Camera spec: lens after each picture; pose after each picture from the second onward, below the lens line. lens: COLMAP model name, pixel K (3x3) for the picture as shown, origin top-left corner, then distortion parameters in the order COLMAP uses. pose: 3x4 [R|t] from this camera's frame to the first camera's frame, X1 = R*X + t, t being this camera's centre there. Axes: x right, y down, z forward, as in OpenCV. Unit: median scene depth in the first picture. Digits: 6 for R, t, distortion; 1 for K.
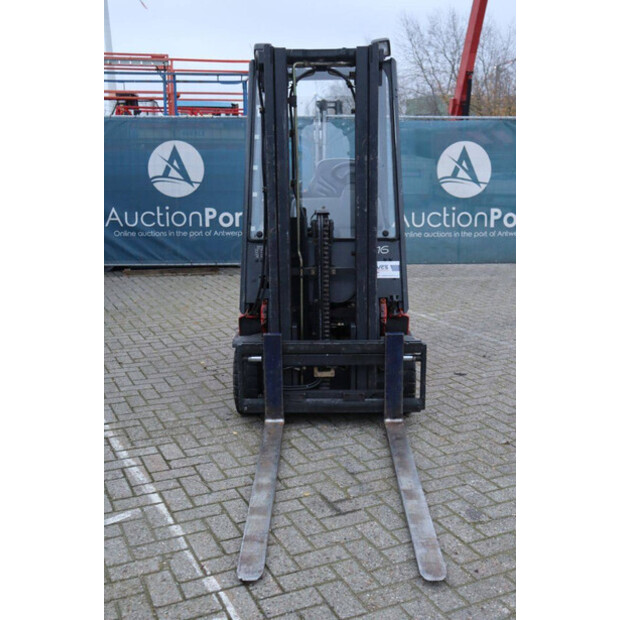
lens RADIAL K [[726.8, 0, 310.0], [0, 726.8, 310.0], [0, 0, 1]] dist [-0.024437, -0.010622]
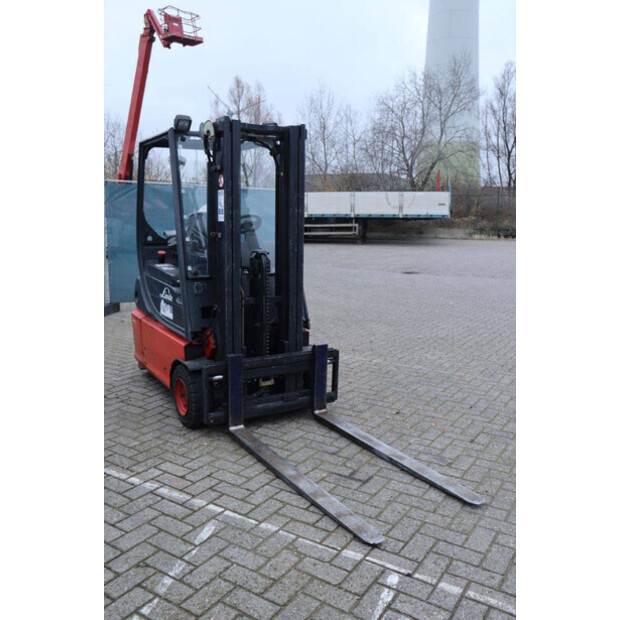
lens RADIAL K [[556.4, 0, 310.0], [0, 556.4, 310.0], [0, 0, 1]] dist [-0.096266, 0.001198]
pose [[0.838527, -0.063451, 0.541153, -0.449957], [0.088979, 0.995810, -0.021115, -0.010069], [-0.537546, 0.065856, 0.840659, 0.168543]]
